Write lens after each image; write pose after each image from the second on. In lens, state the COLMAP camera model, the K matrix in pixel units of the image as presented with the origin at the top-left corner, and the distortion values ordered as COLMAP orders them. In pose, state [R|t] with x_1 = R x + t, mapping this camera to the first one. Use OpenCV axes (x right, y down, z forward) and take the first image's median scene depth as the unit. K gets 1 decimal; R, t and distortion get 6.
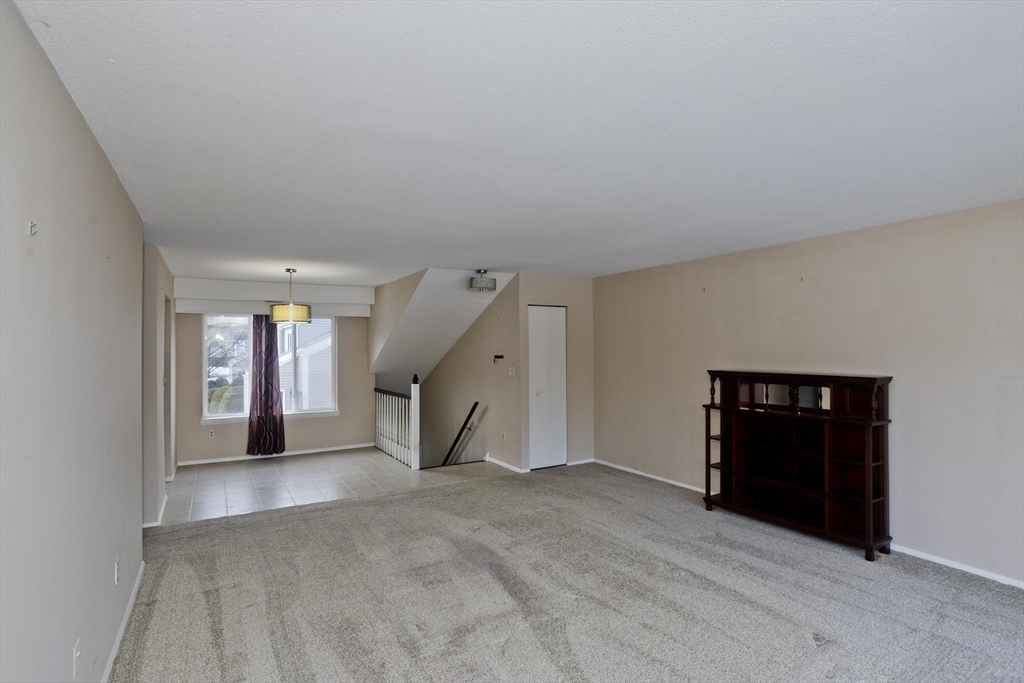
lens RADIAL K [[559.4, 0, 512.0], [0, 559.4, 341.5], [0, 0, 1]] dist [-0.029316, 0.001210]
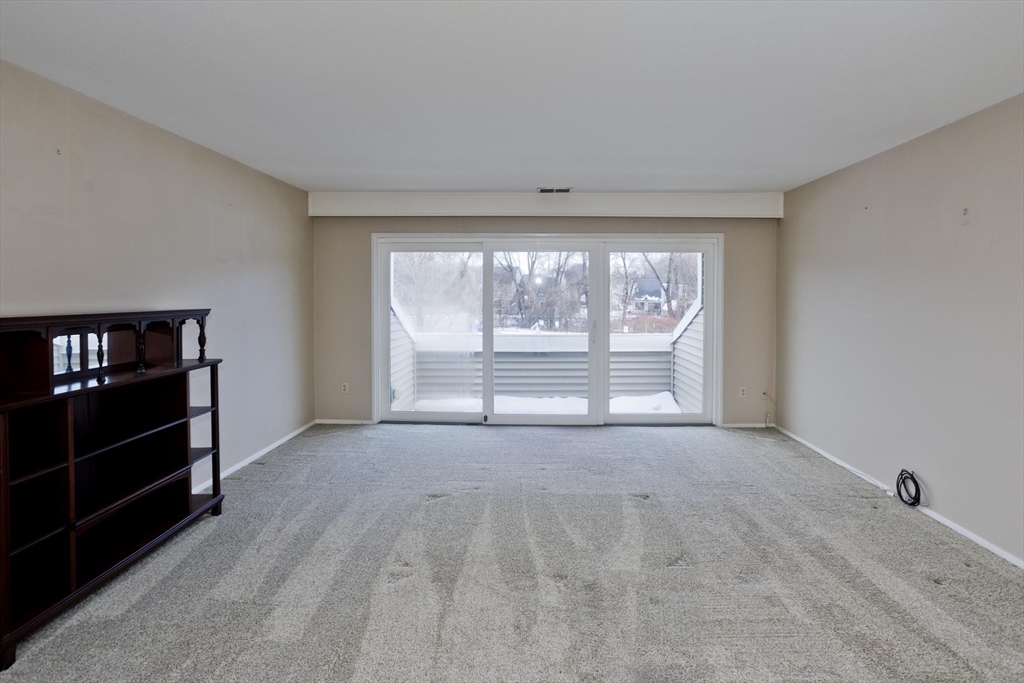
lens RADIAL K [[515.4, 0, 531.7], [0, 515.4, 300.1], [0, 0, 1]] dist [-0.023390, 0.001045]
pose [[-0.876397, 0.001377, 0.481588, -0.121274], [0.001481, 0.999999, -0.000166, 0.026411], [-0.481588, 0.000568, -0.876398, 0.782896]]
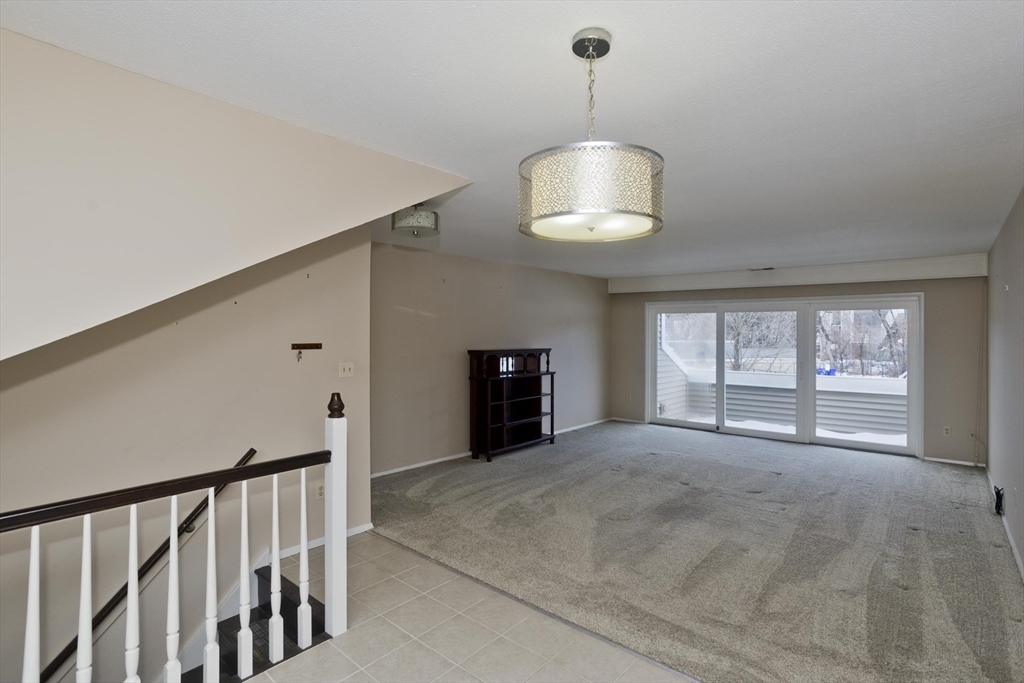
lens RADIAL K [[509.8, 0, 511.7], [0, 509.8, 328.3], [0, 0, 1]] dist [-0.049543, 0.031713]
pose [[-0.366694, 0.015997, 0.930204, -0.510903], [-0.011726, 0.999693, -0.021815, 0.017458], [-0.930268, -0.018907, -0.366394, 0.943445]]
